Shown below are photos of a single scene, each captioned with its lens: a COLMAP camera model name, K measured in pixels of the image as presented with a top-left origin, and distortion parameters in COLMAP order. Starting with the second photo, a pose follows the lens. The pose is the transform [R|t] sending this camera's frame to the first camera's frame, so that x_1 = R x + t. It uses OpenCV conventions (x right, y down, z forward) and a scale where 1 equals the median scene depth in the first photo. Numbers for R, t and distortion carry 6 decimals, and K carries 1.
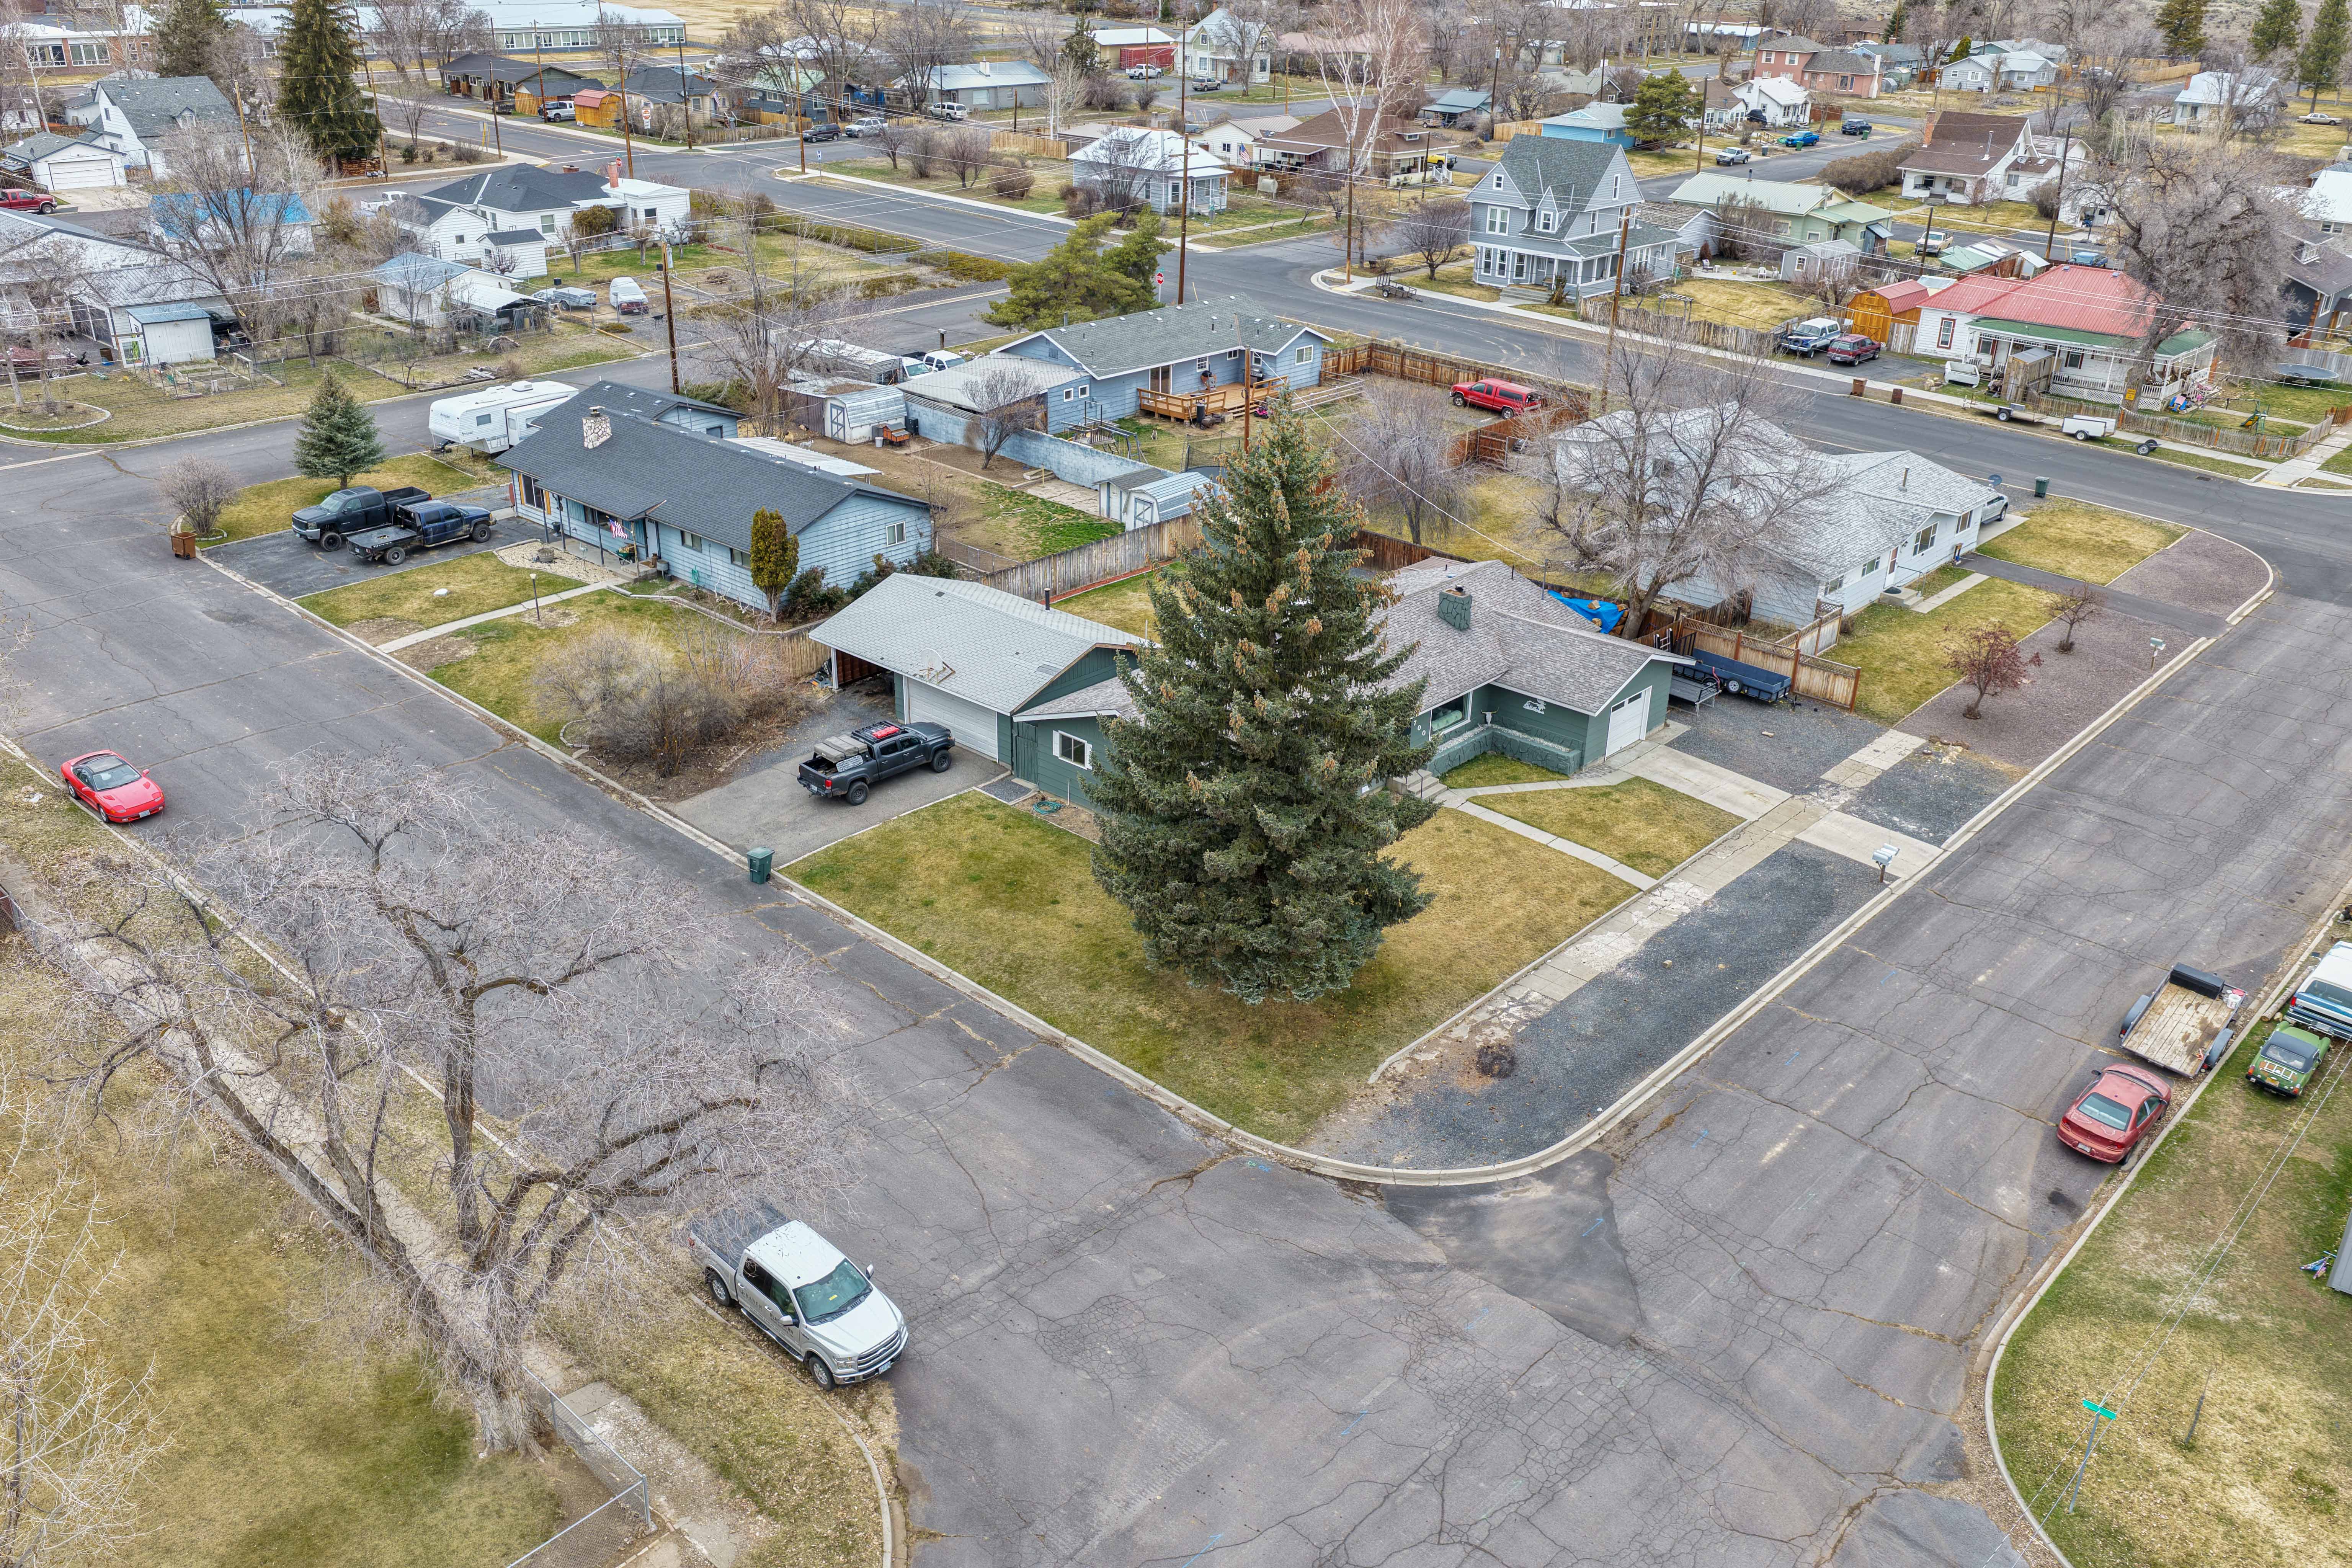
lens RADIAL K [[1949.9, 0, 1172.8], [0, 1949.9, 787.3], [0, 0, 1]] dist [-0.018848, 0.045513]
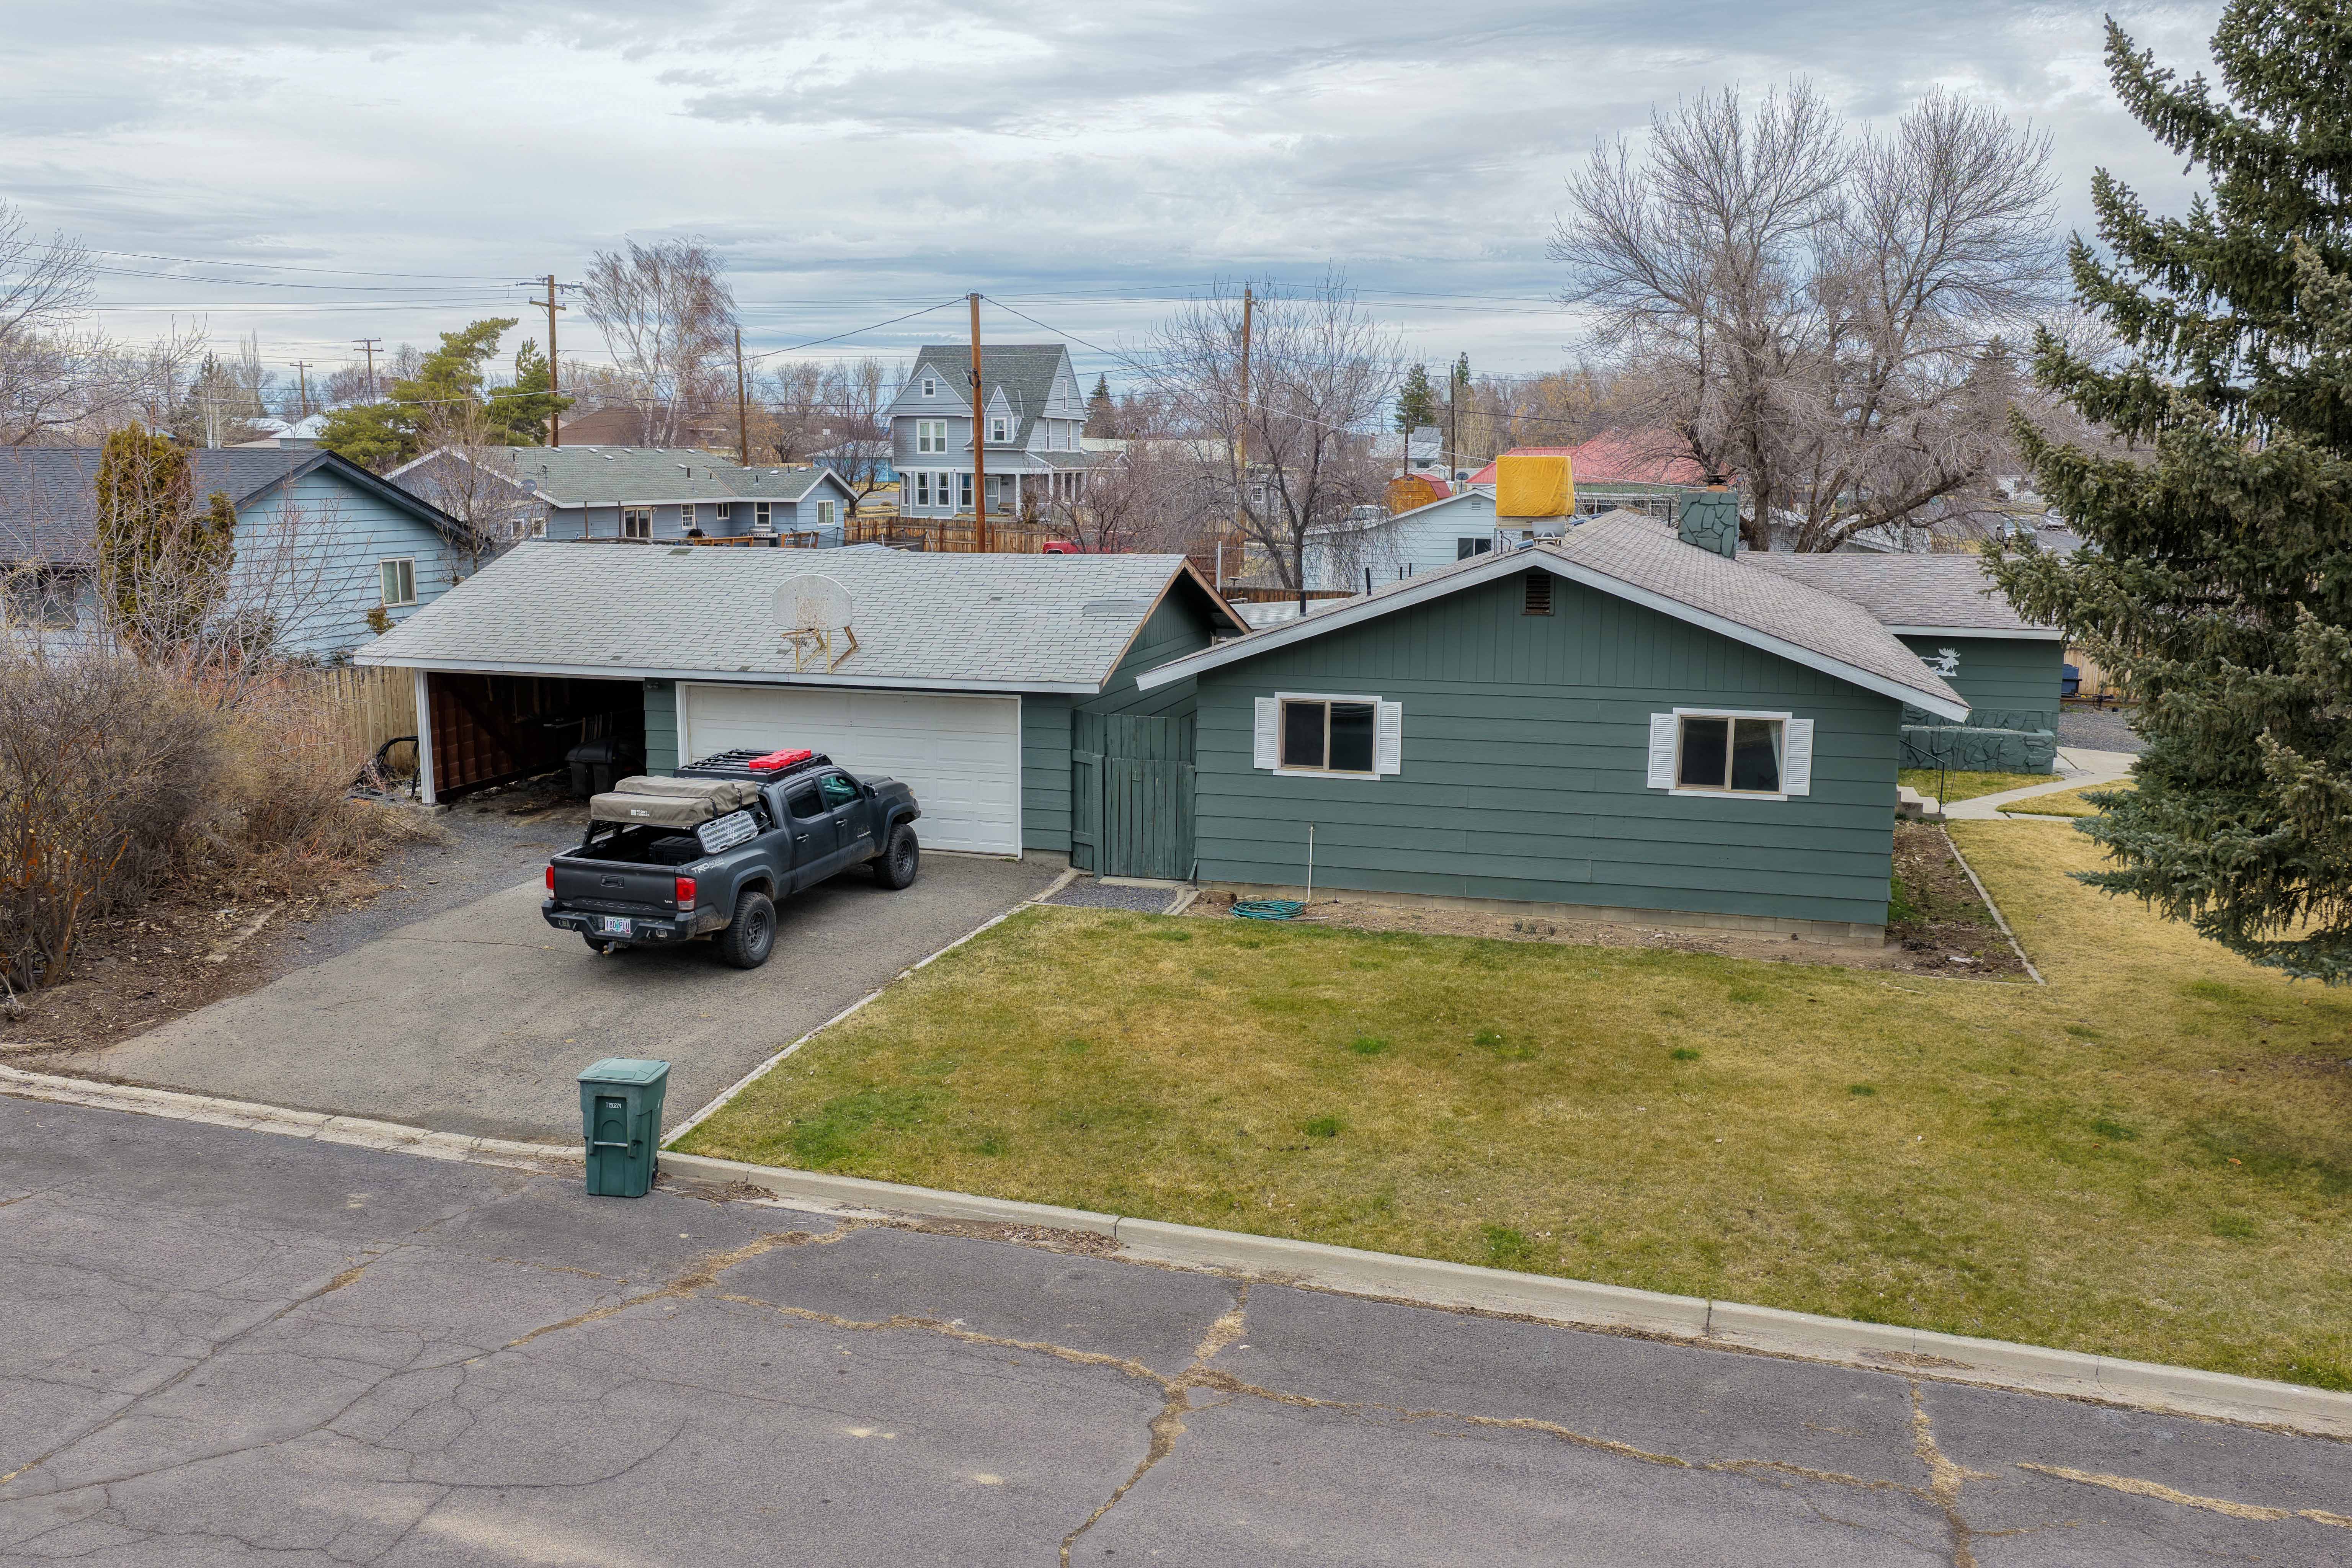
lens RADIAL K [[1949.9, 0, 1166.1], [0, 1949.9, 779.3], [0, 0, 1]] dist [-0.018848, 0.045513]
pose [[0.892512, -0.084655, 0.443007, -0.209547], [0.196138, 0.957338, -0.212212, 0.052624], [-0.406143, 0.276293, 0.871040, 0.600652]]
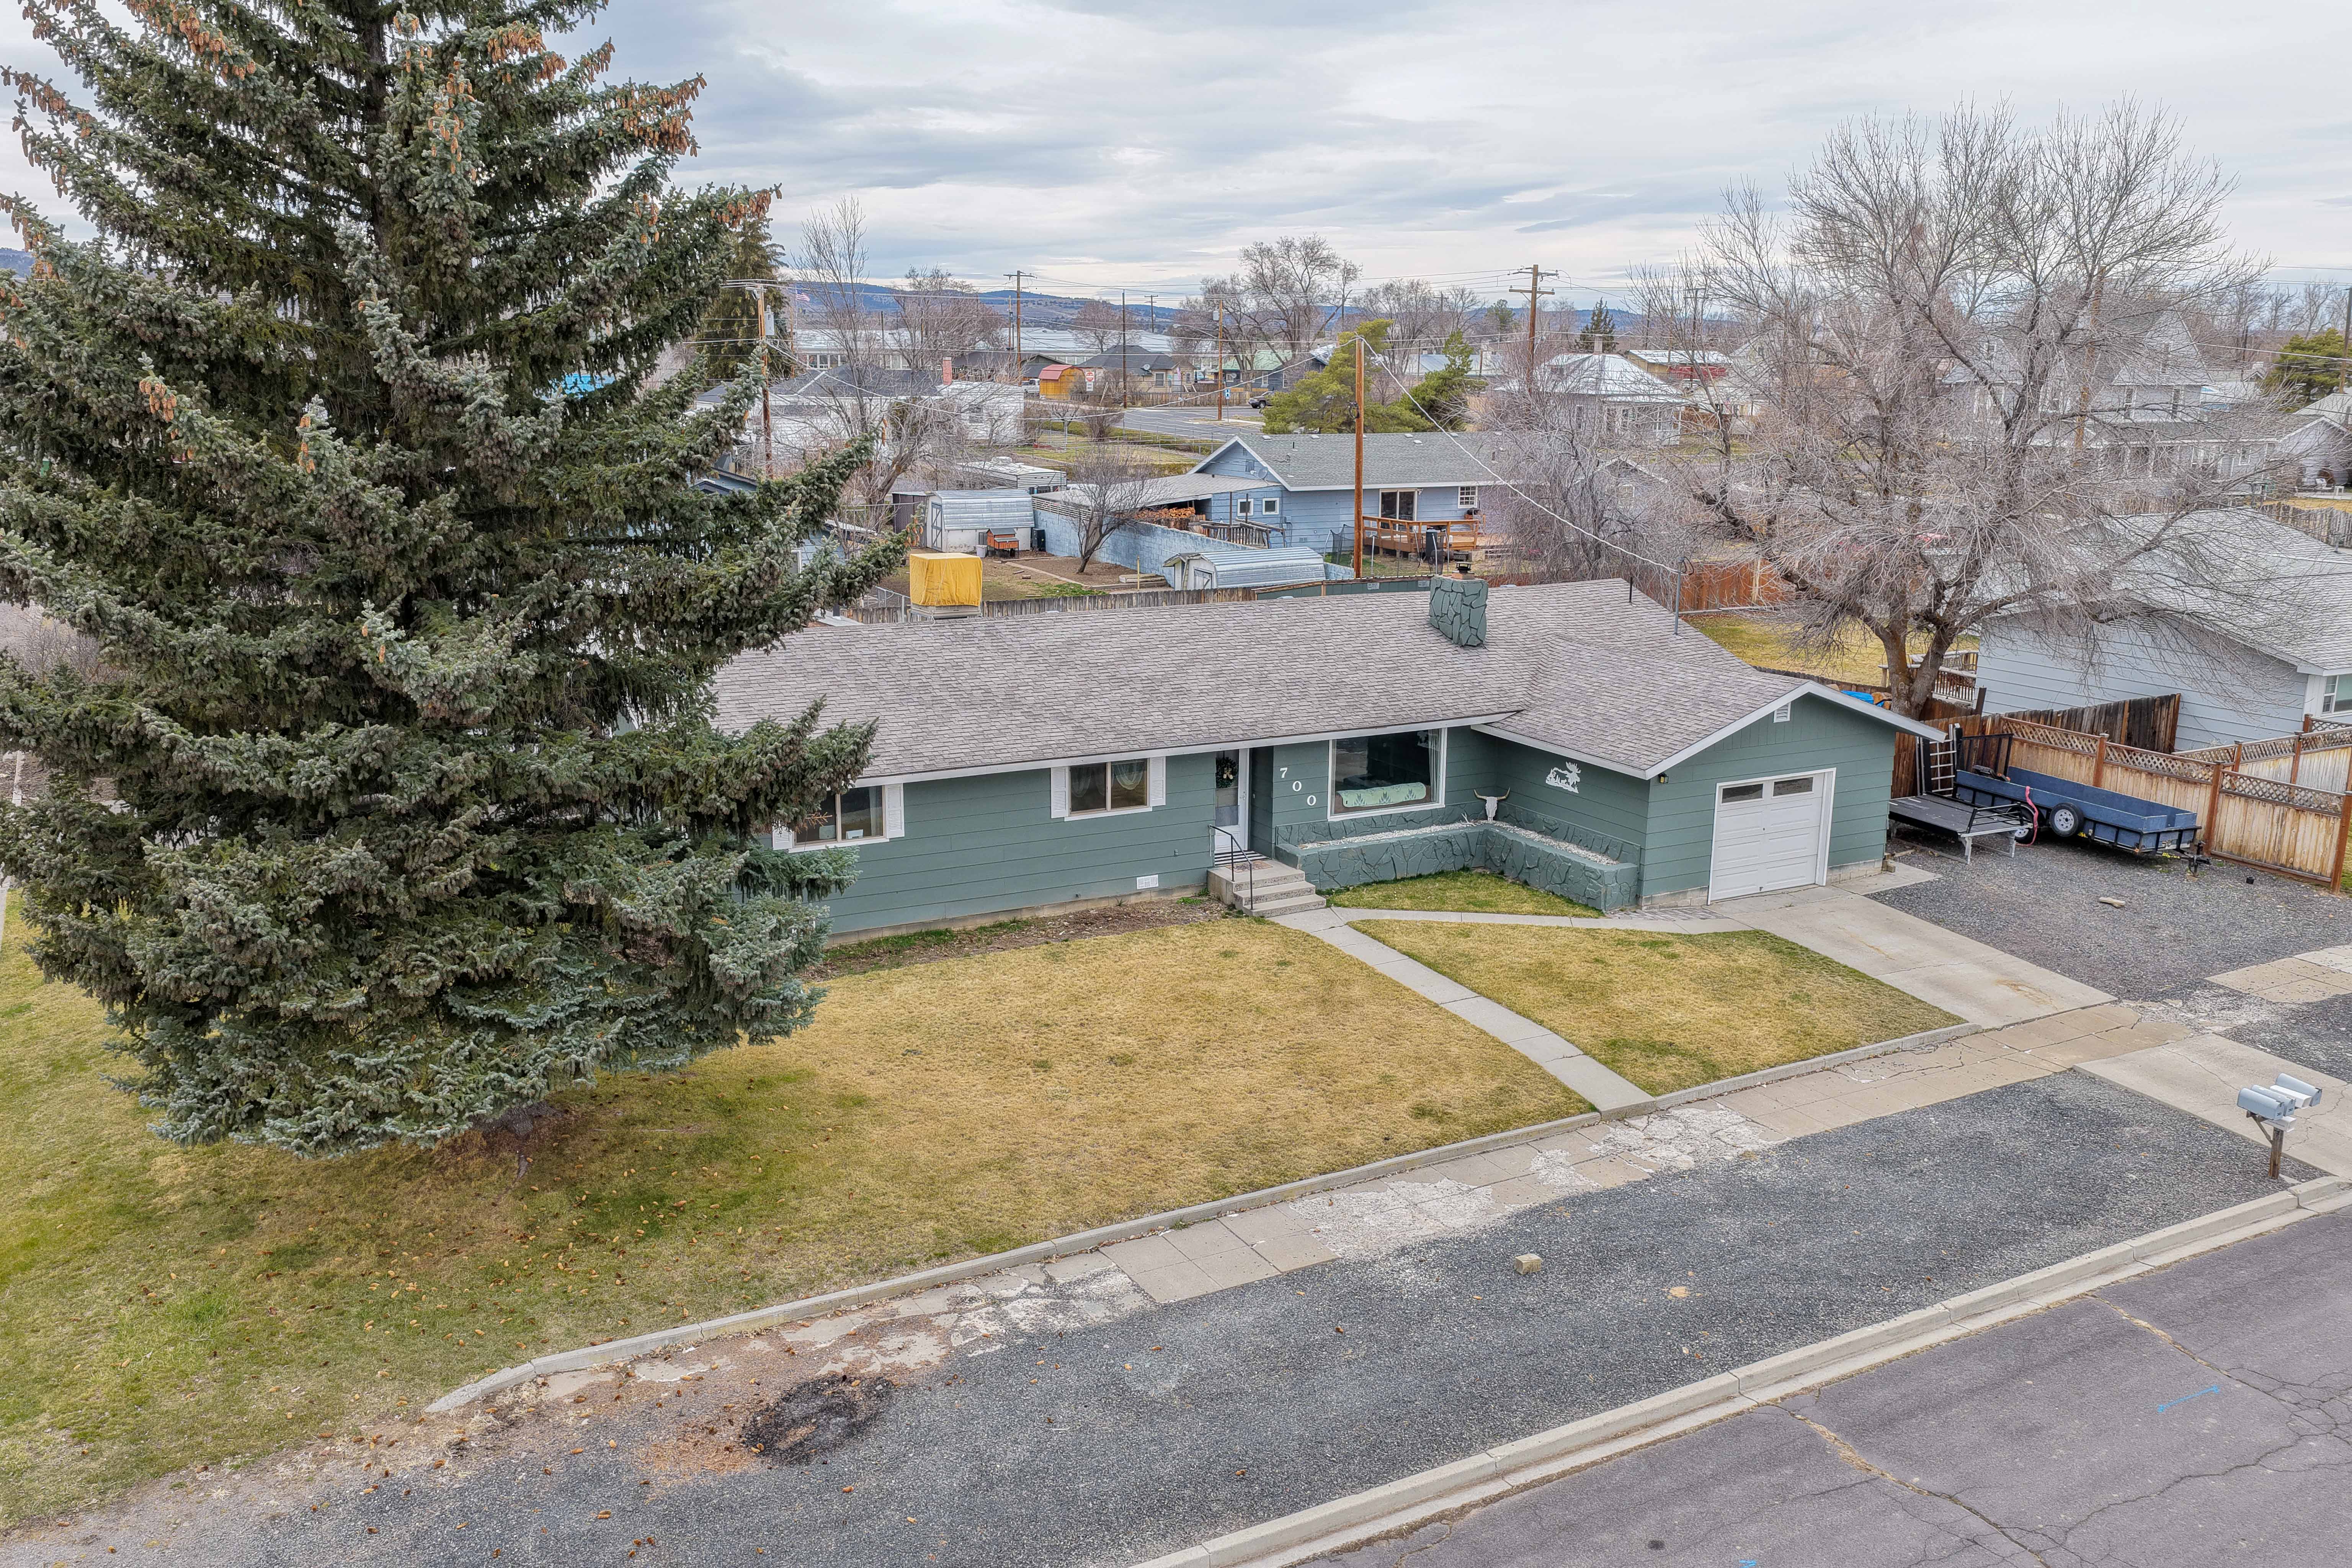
lens RADIAL K [[1949.9, 0, 1178.5], [0, 1949.9, 791.6], [0, 0, 1]] dist [-0.018848, 0.045513]
pose [[0.944763, 0.063702, -0.321505, 0.235810], [-0.129575, 0.973612, -0.187856, 0.062979], [0.301054, 0.219139, 0.928087, 0.476746]]
